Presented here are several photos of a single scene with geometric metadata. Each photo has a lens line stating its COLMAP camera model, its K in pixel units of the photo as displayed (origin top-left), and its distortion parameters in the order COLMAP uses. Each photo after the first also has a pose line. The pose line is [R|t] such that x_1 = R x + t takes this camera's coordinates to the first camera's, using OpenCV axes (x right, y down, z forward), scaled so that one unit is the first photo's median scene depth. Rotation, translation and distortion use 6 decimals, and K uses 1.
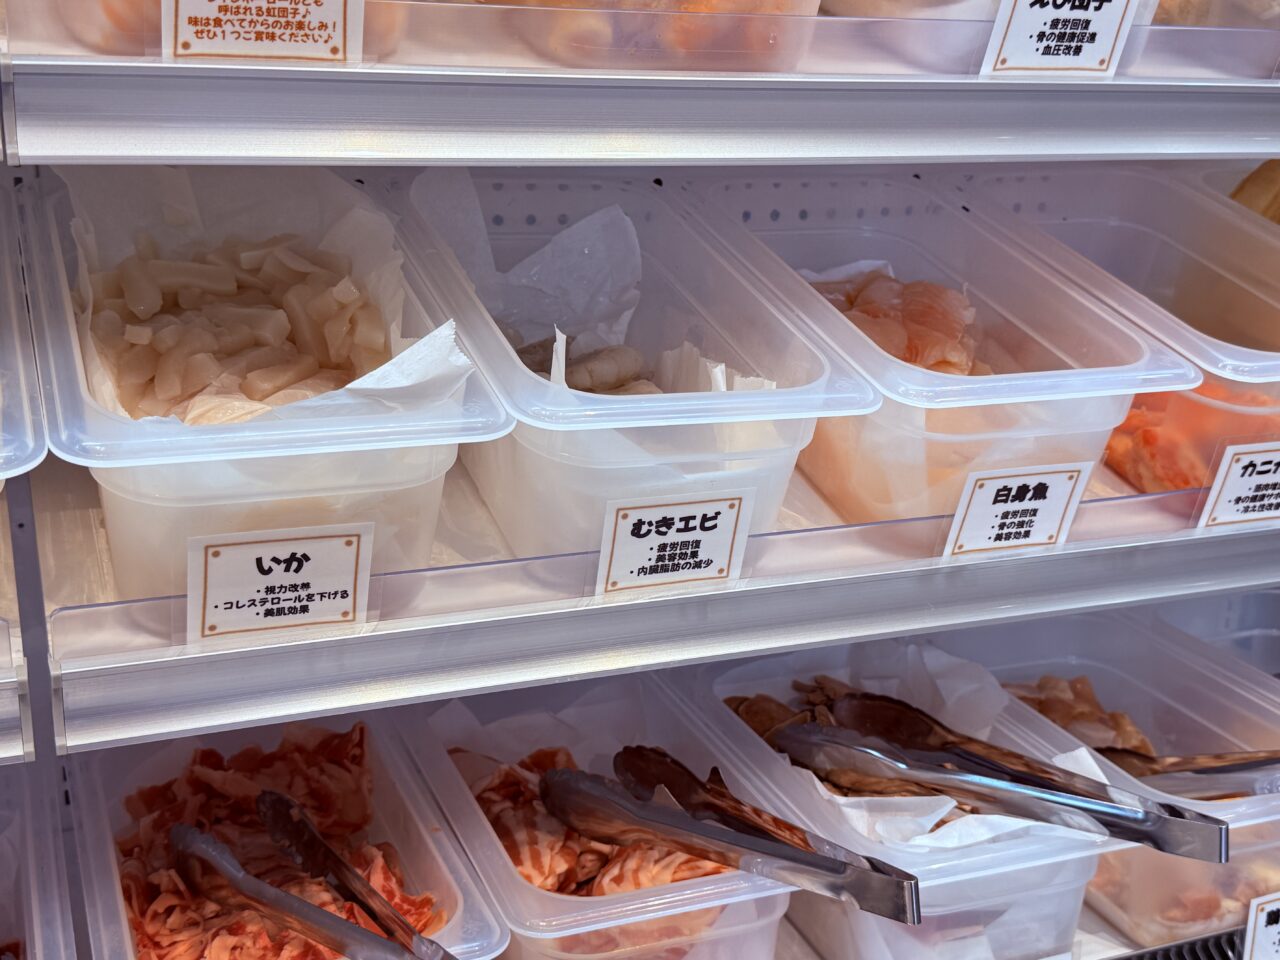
lens RADIAL K [[1554.2, 0, 633.5], [0, 1554.2, 478.8], [0, 0, 1]] dist [0.150758, 0.000000]
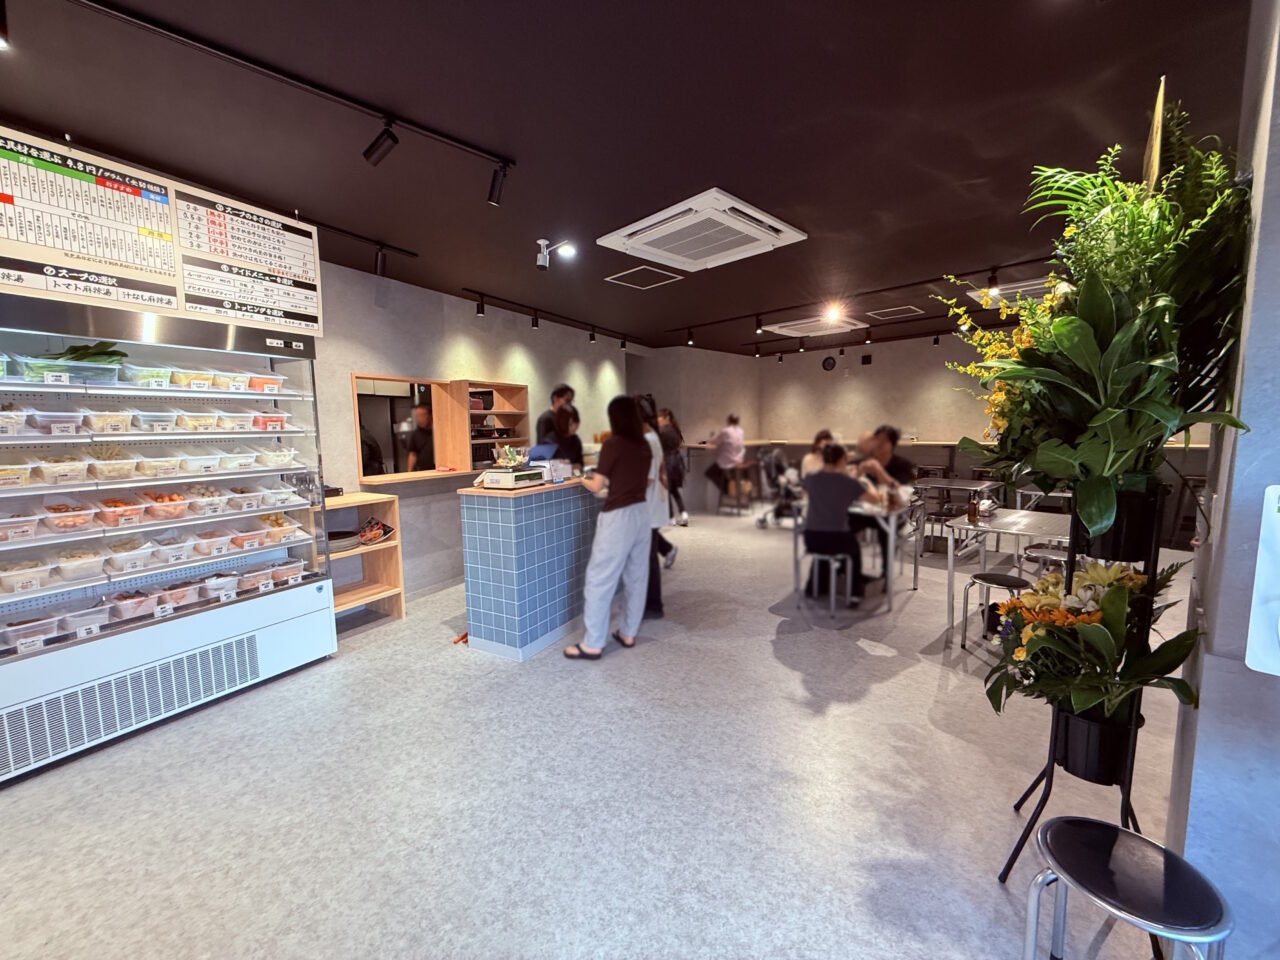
lens RADIAL K [[510.1, 0, 637.6], [0, 510.1, 478.8], [0, 0, 1]] dist [-0.000726, -0.000145]
pose [[0.790004, -0.105341, 0.603985, 0.500472], [0.210533, 0.971837, -0.105876, 0.594239], [-0.575822, 0.210801, 0.789932, -4.108627]]
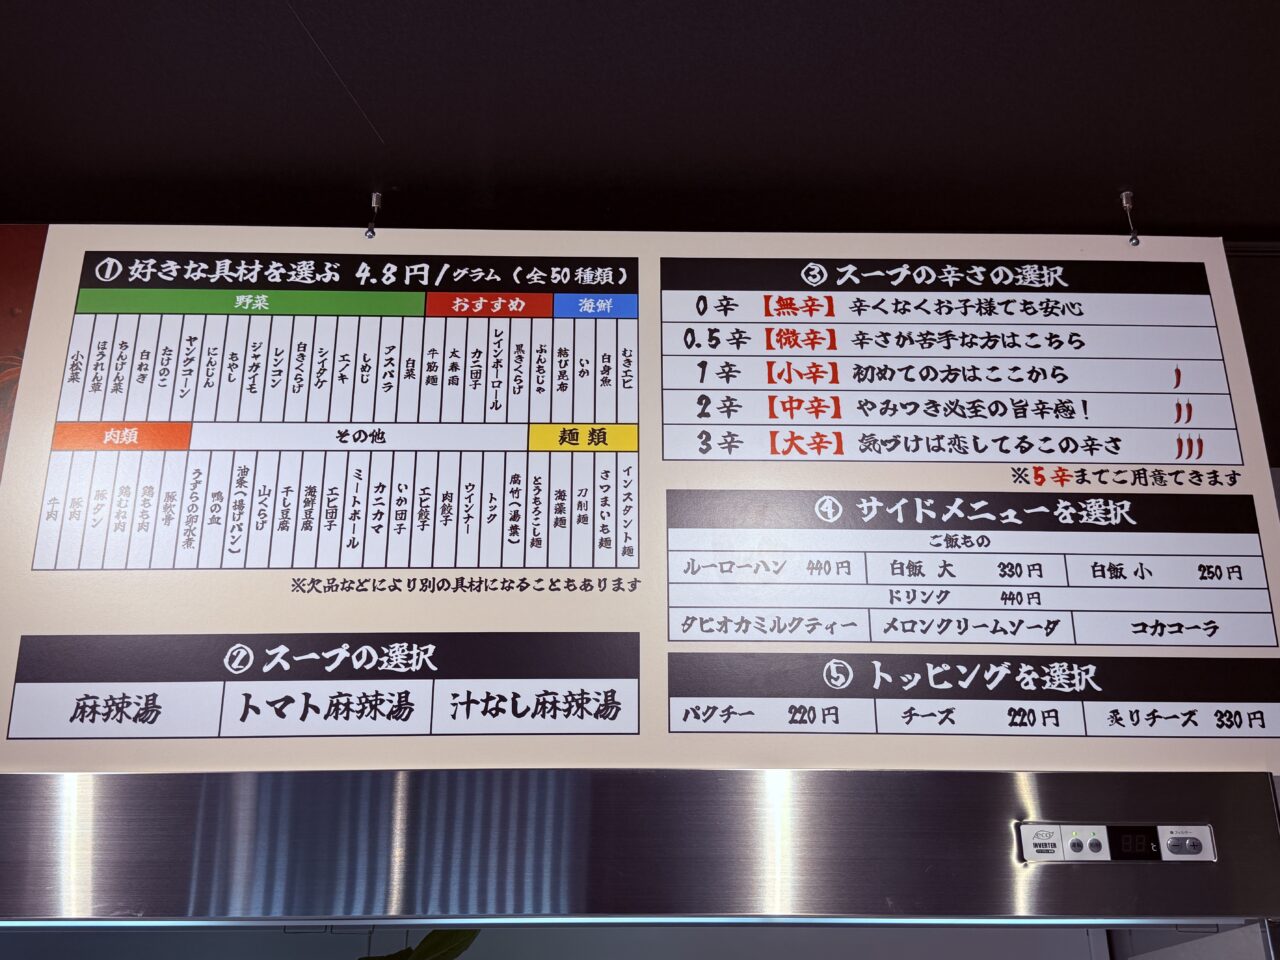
lens RADIAL K [[1387.7, 0, 638.5], [0, 1387.7, 487.5], [0, 0, 1]] dist [0.100583, 0.000000]
pose [[0.929025, -0.182492, -0.321883, 0.958926], [-0.073187, 0.762101, -0.643308, -0.576264], [0.362706, 0.621207, 0.694656, -1.329323]]
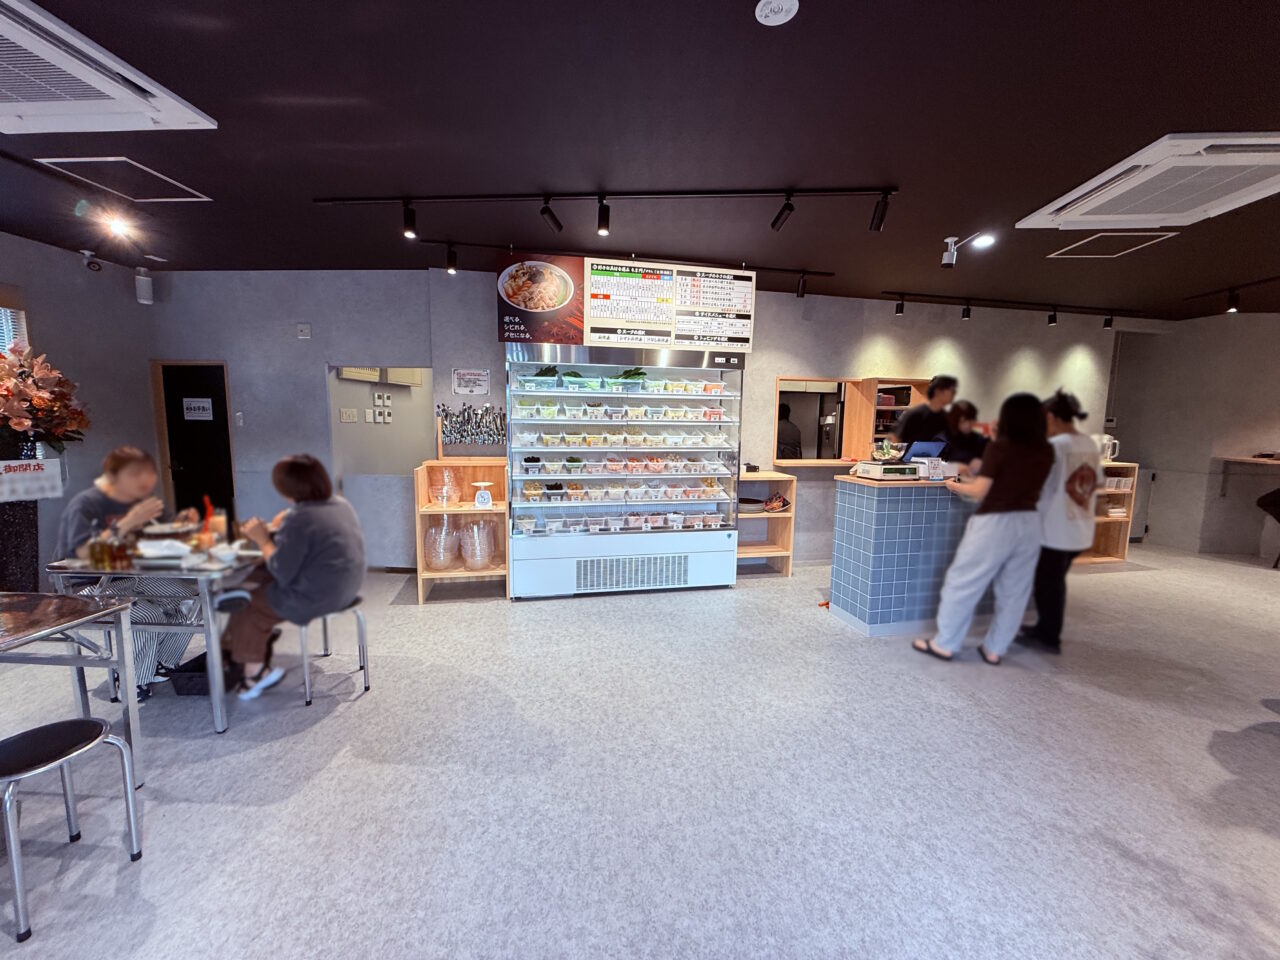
lens RADIAL K [[510.1, 0, 636.0], [0, 510.1, 479.1], [0, 0, 1]] dist [-0.000726, -0.000145]
pose [[0.982497, 0.005541, -0.186197, 0.937375], [-0.037191, 0.985267, -0.166928, 0.873993], [0.182529, 0.170931, 0.968228, -5.105447]]
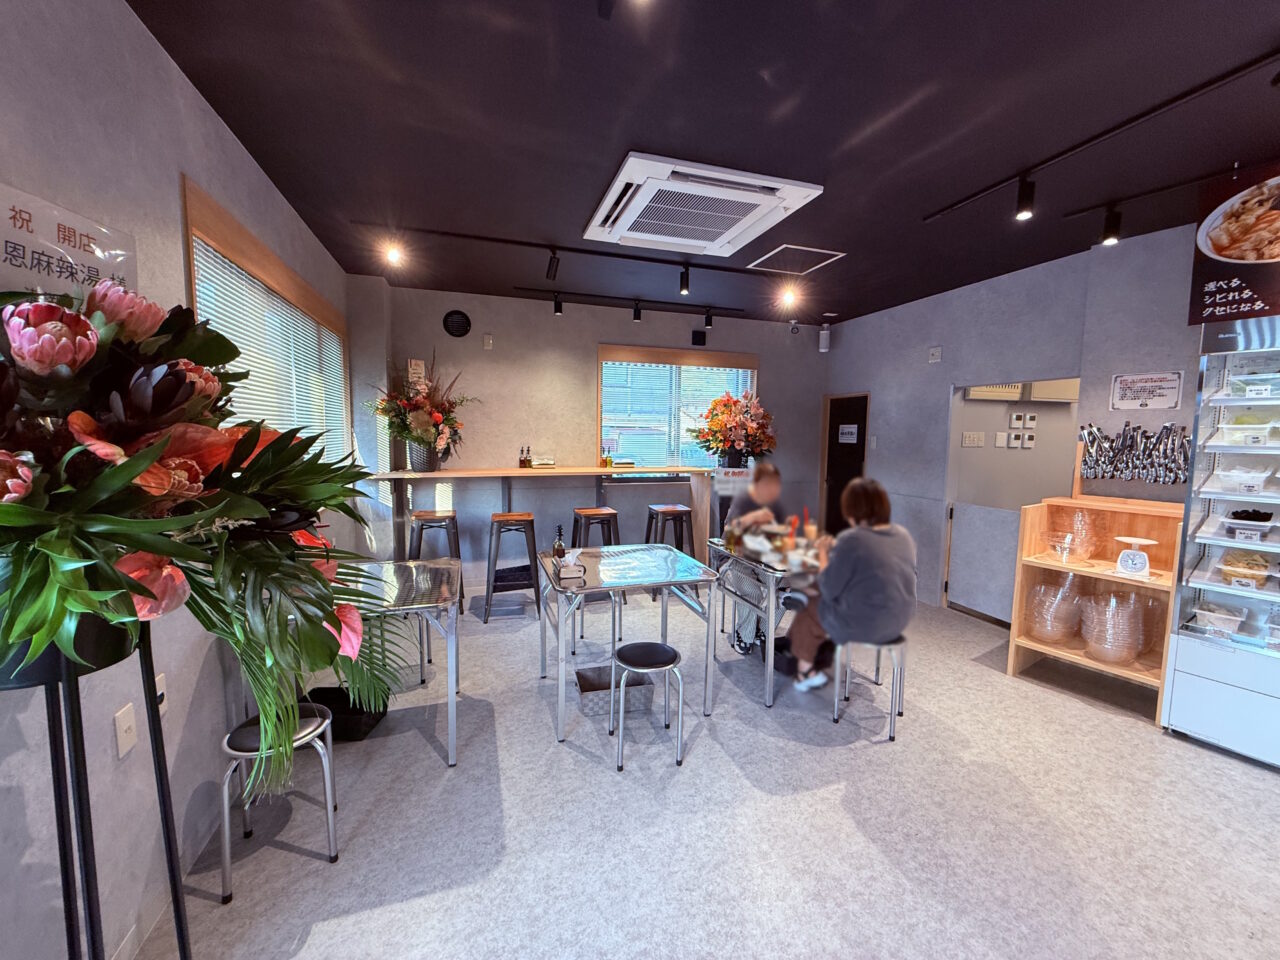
lens RADIAL K [[510.1, 0, 636.9], [0, 510.1, 479.2], [0, 0, 1]] dist [-0.000726, -0.000145]
pose [[0.193530, 0.060988, -0.979197, 1.223914], [-0.281098, 0.959670, 0.004215, 0.628197], [0.939963, 0.274435, 0.202869, -4.315742]]
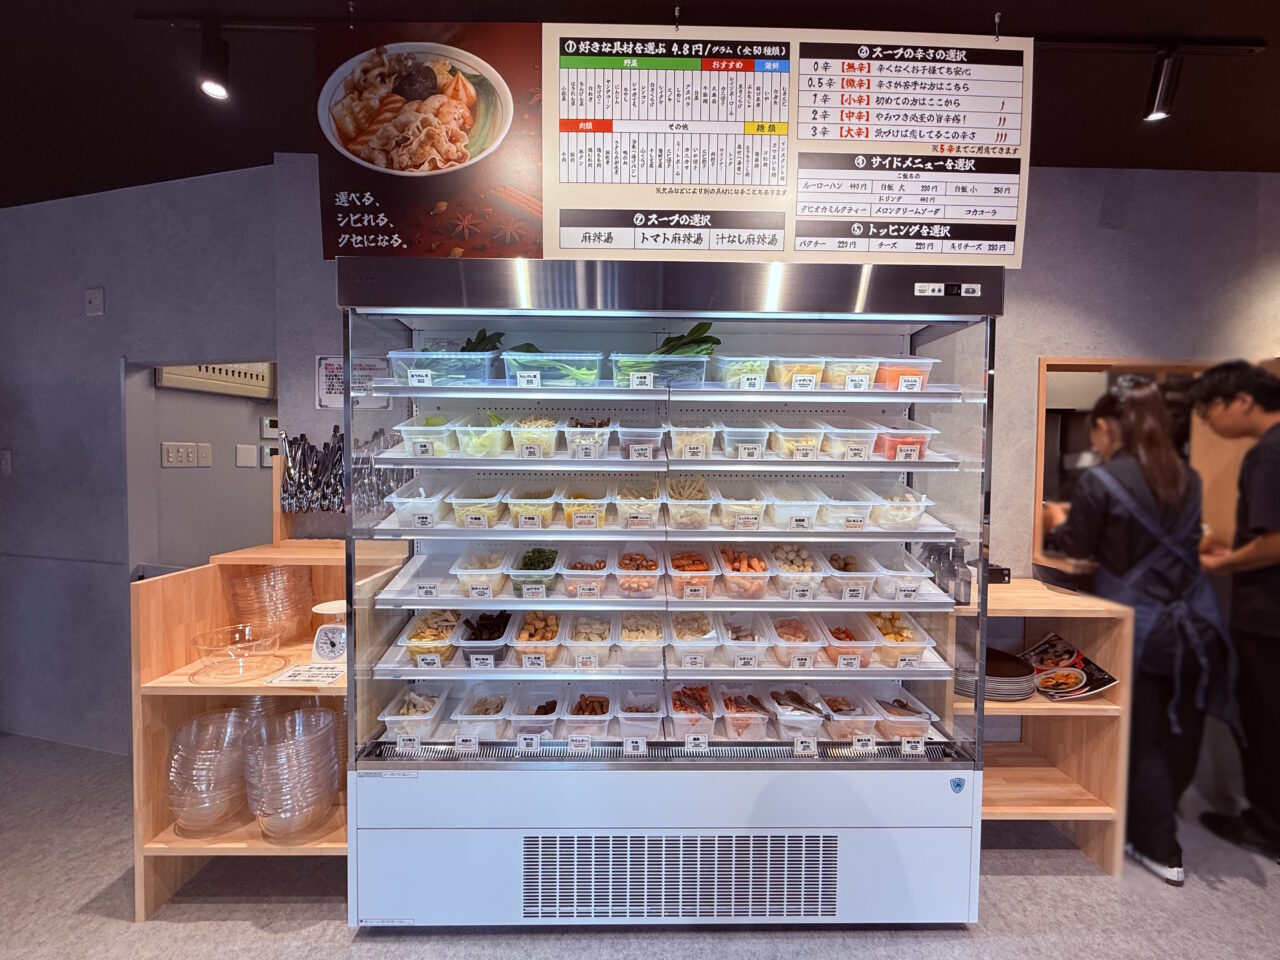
lens RADIAL K [[552.8, 0, 640.1], [0, 552.8, 478.9], [0, 0, 1]] dist [-0.002409, 0.001444]
pose [[0.929312, -0.008666, -0.369194, 0.516296], [-0.085957, 0.967191, -0.239068, -0.122087], [0.359153, 0.253904, 0.898077, -1.688006]]
